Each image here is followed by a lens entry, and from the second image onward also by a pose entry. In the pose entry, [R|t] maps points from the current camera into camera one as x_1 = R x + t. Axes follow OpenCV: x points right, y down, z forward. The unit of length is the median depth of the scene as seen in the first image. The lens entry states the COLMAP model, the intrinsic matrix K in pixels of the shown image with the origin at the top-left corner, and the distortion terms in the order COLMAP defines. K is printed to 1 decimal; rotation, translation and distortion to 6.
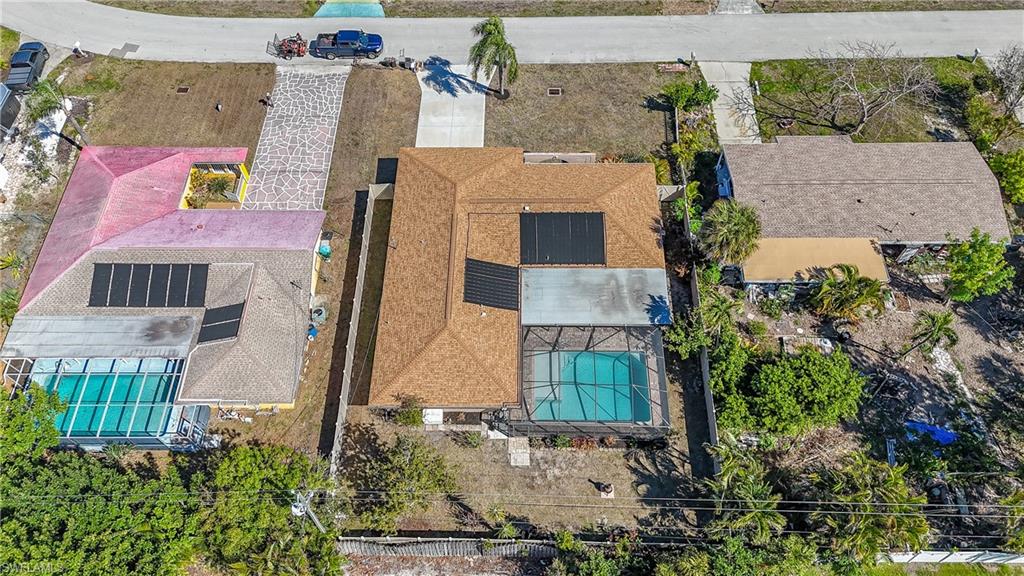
lens RADIAL K [[744.2, 0, 512.0], [0, 744.2, 288.0], [0, 0, 1]] dist [0.084852, -0.104743]
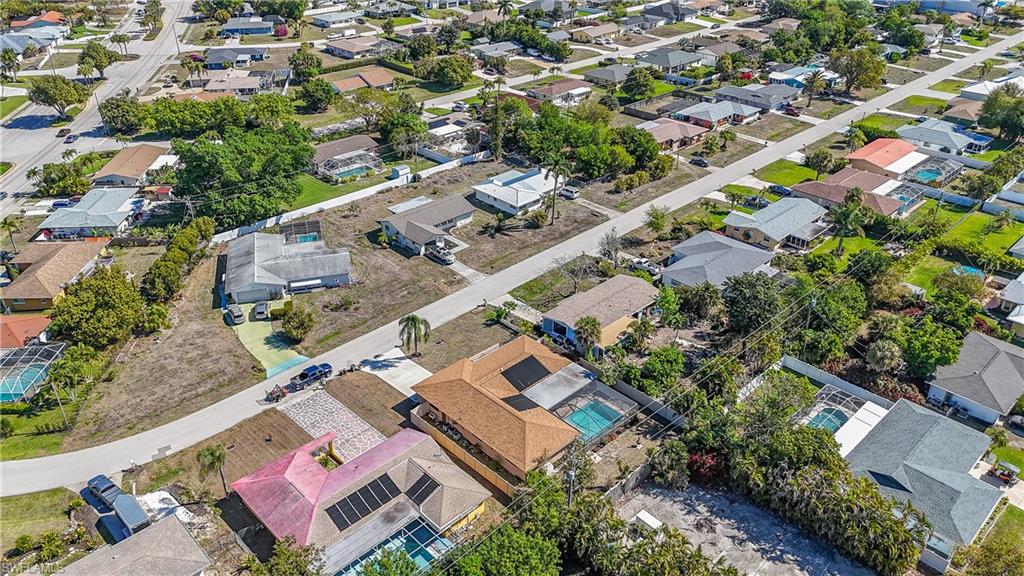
lens RADIAL K [[744.2, 0, 512.0], [0, 744.2, 288.0], [0, 0, 1]] dist [0.084852, -0.104743]
pose [[0.714158, -0.340994, 0.611311, -1.031608], [0.594580, 0.756379, -0.272699, 0.261006], [-0.369394, 0.558224, 0.742923, -0.504767]]
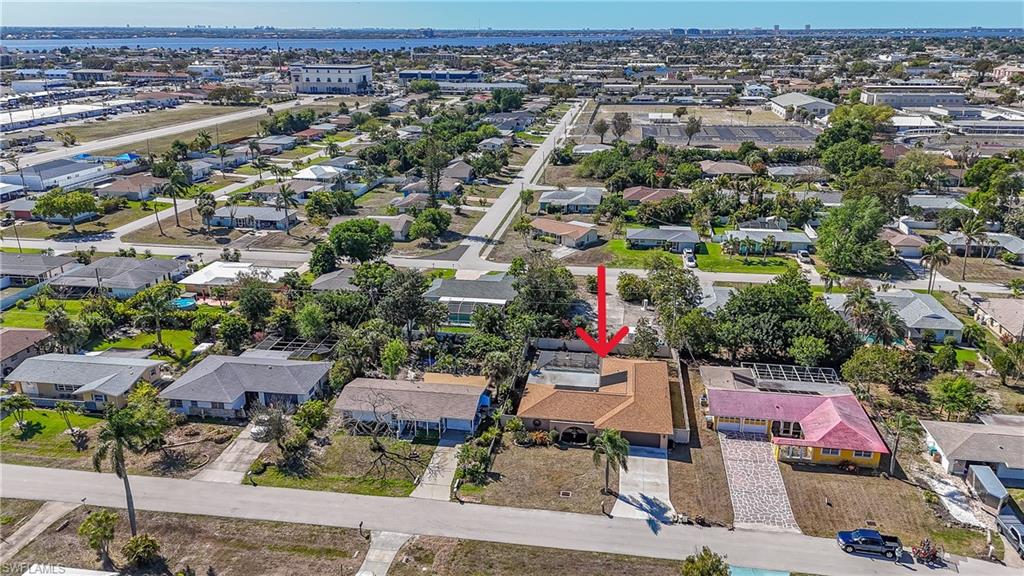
lens RADIAL K [[745.7, 0, 509.8], [0, 745.7, 299.7], [0, 0, 1]] dist [0.091627, -0.103171]
pose [[-0.989797, -0.033236, 0.138556, -0.020714], [0.128894, 0.205633, 0.970104, -1.997500], [-0.060734, 0.978065, -0.199251, 1.160515]]
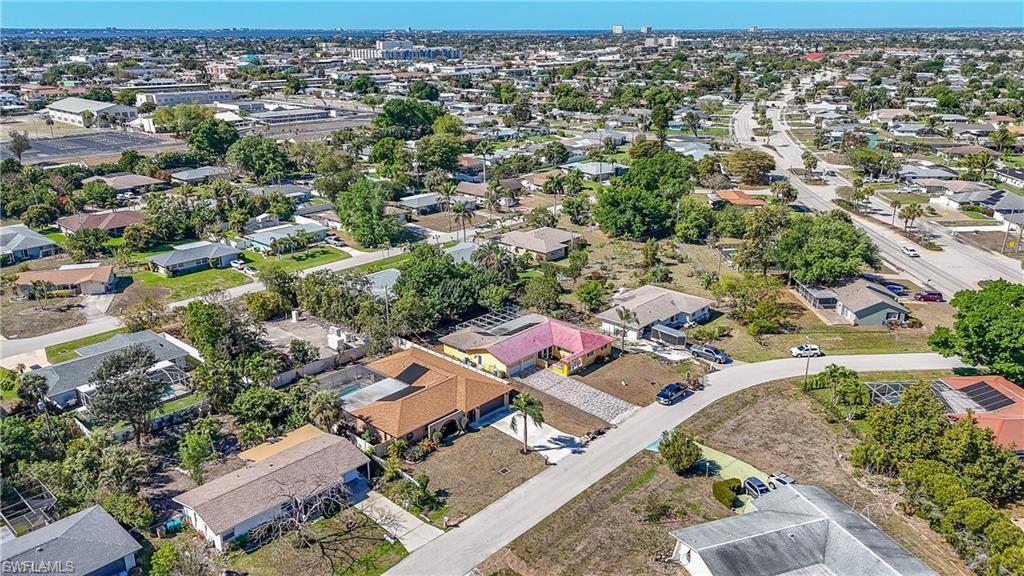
lens RADIAL K [[745.7, 0, 509.8], [0, 745.7, 299.7], [0, 0, 1]] dist [0.091627, -0.103171]
pose [[-0.672700, 0.265709, -0.690560, 1.142543], [-0.625046, 0.295390, 0.722539, -1.688612], [0.395969, 0.917684, -0.032629, 0.941302]]
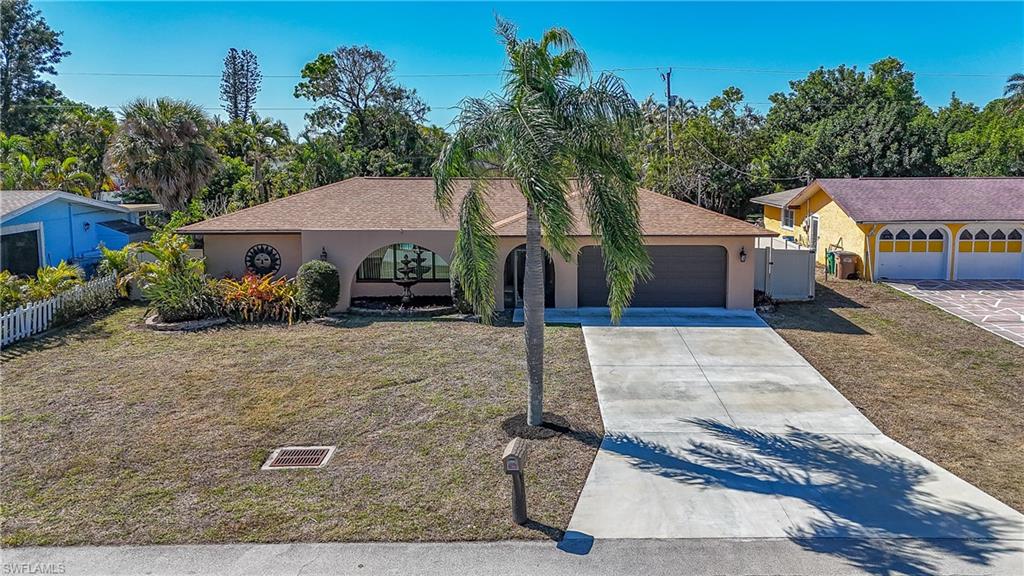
lens RADIAL K [[770.1, 0, 548.7], [0, 770.1, 285.7], [0, 0, 1]] dist [0.044853, -0.001326]
pose [[-0.999550, 0.018332, -0.023725, -0.015601], [-0.015278, 0.369445, 0.929127, -0.615492], [0.025798, 0.929072, -0.368999, 1.290074]]
